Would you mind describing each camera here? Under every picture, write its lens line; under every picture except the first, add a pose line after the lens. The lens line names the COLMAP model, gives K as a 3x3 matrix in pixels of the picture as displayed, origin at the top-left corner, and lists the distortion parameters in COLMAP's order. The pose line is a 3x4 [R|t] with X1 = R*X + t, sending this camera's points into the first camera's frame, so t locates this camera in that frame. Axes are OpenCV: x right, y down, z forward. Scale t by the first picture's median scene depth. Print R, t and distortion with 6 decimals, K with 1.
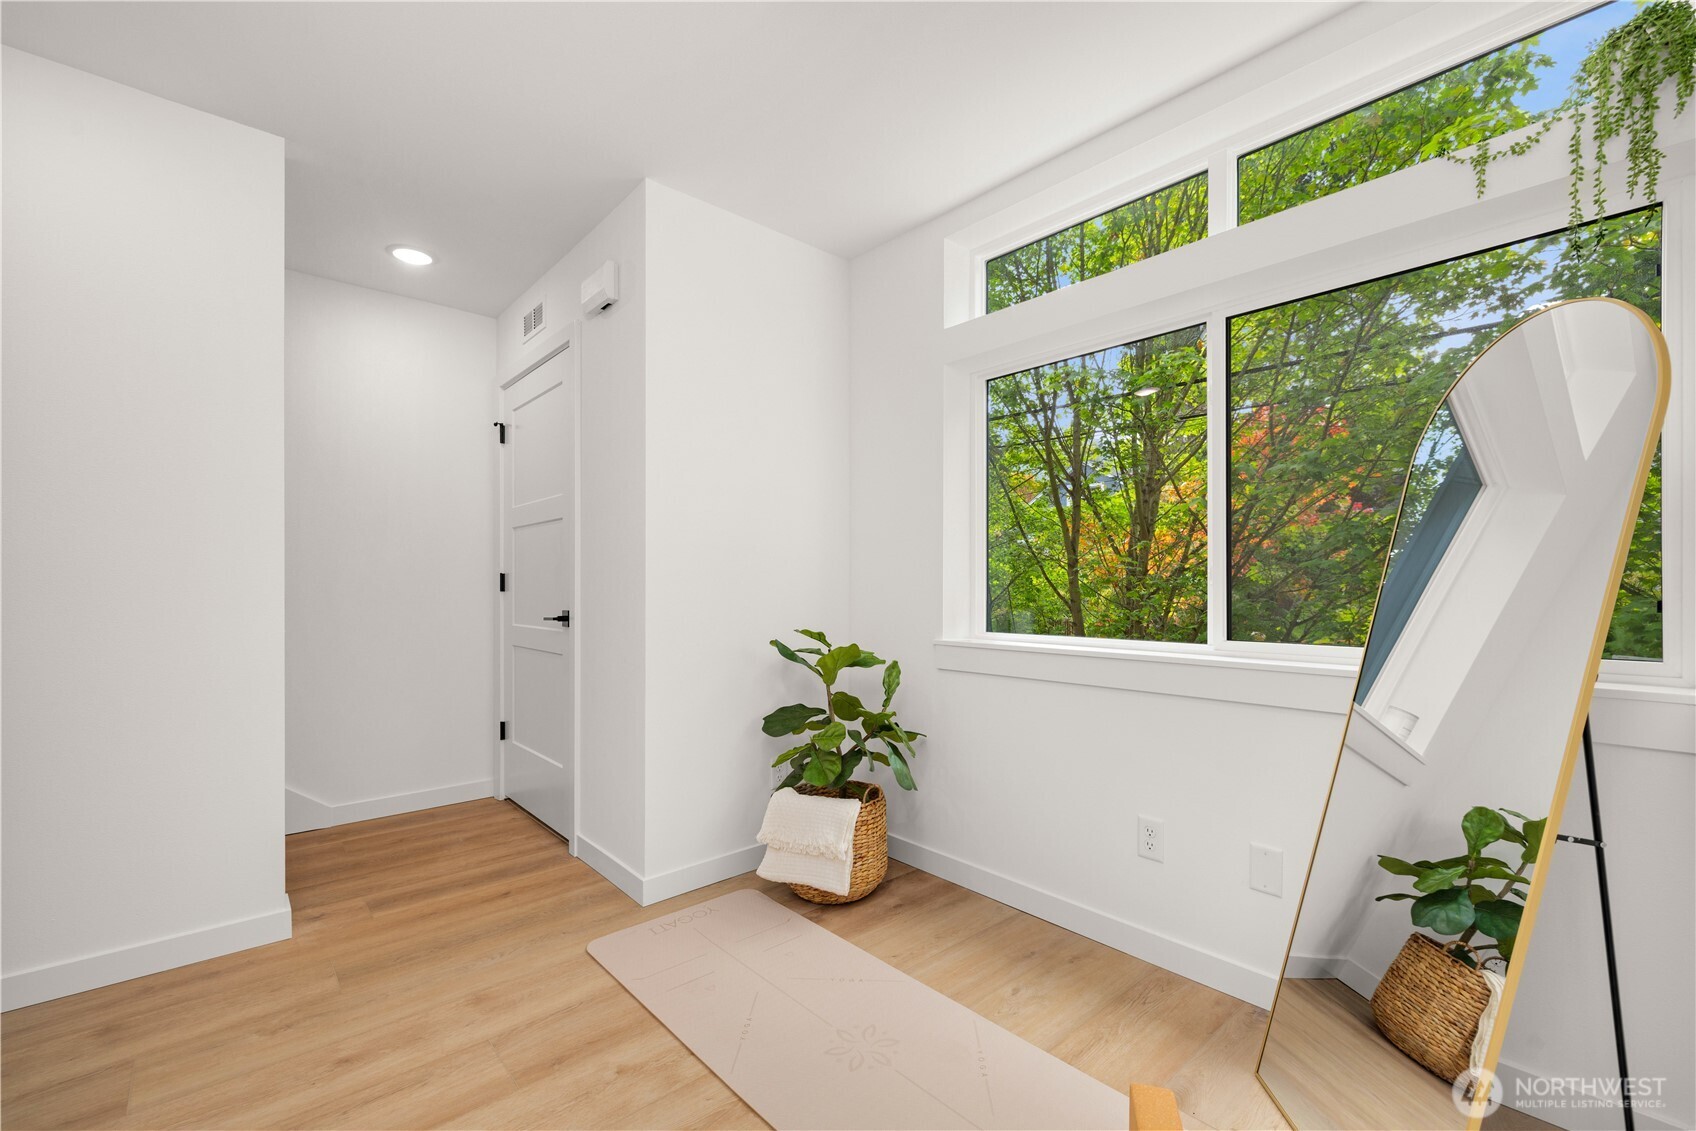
lens RADIAL K [[707.9, 0, 845.5], [0, 707.9, 583.0], [0, 0, 1]] dist [-0.001266, -0.000113]
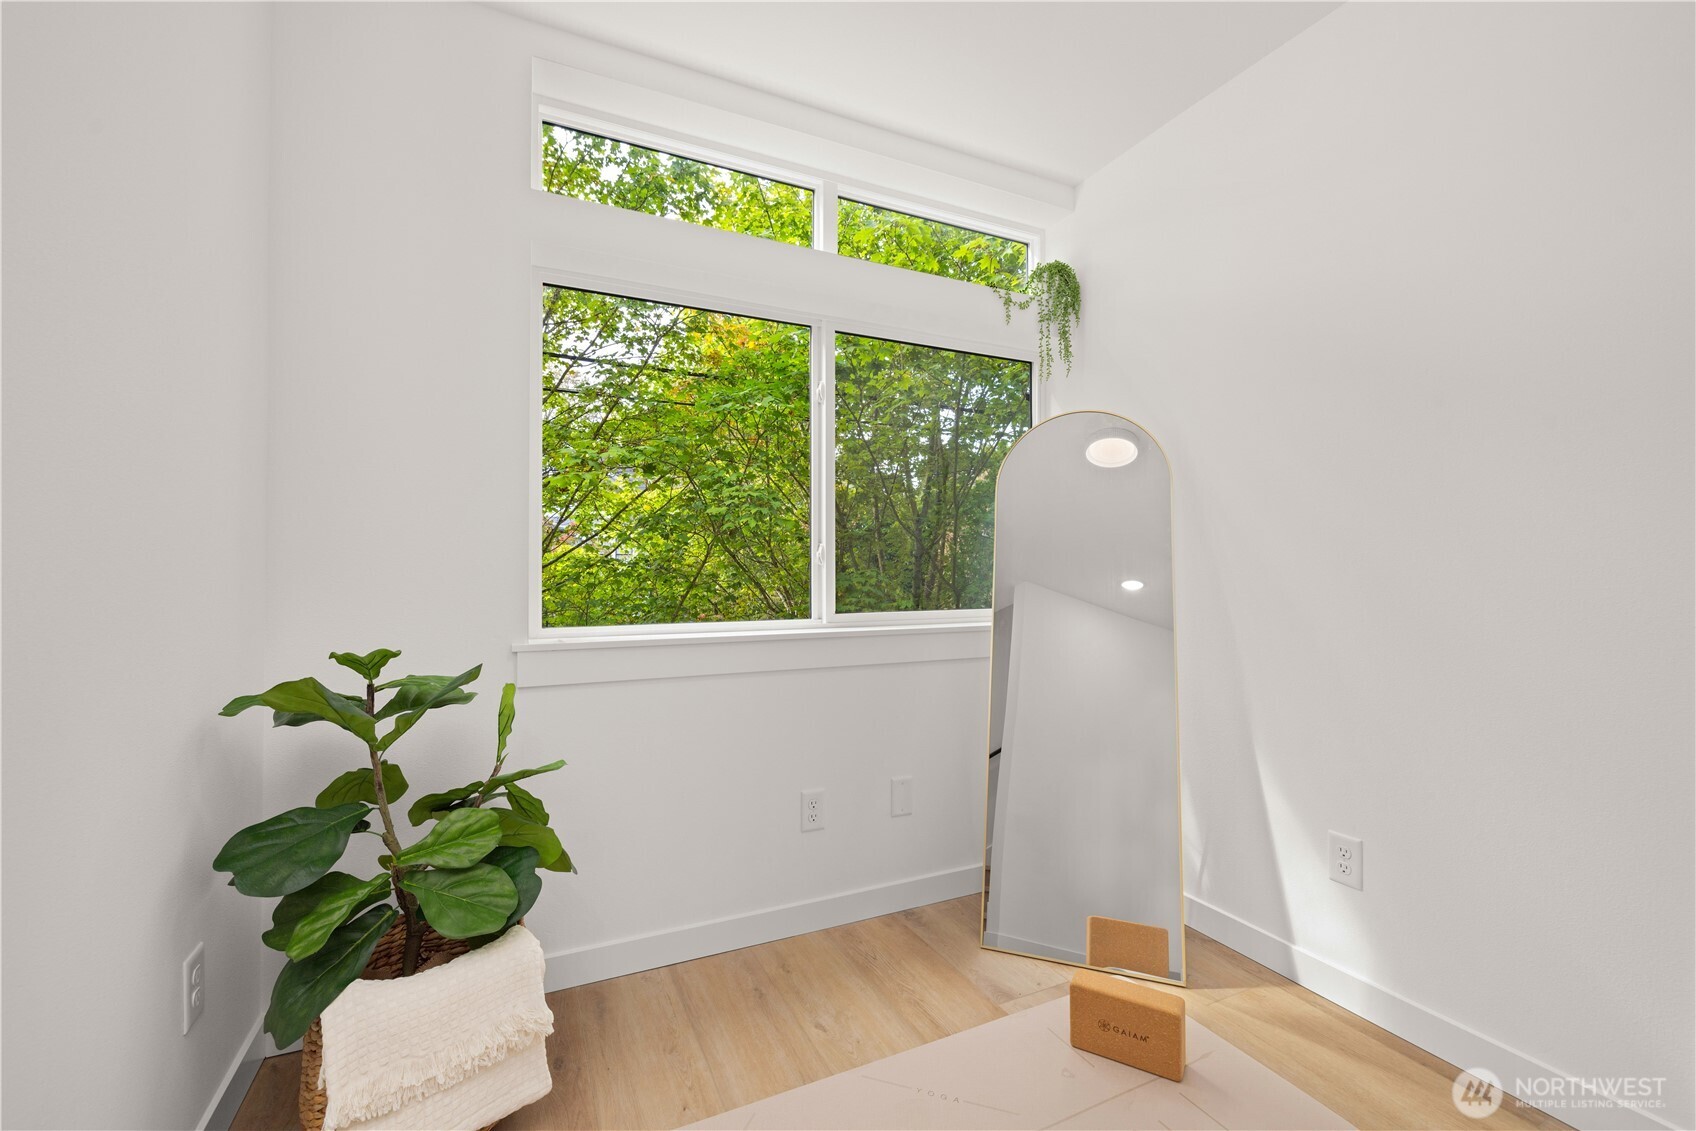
lens RADIAL K [[707.9, 0, 845.5], [0, 707.9, 556.7], [0, 0, 1]] dist [-0.001266, -0.000113]
pose [[0.285724, 0.014542, 0.958202, -0.552970], [-0.004970, 0.999894, -0.013693, 0.005166], [-0.958299, -0.000850, 0.285766, 0.663911]]
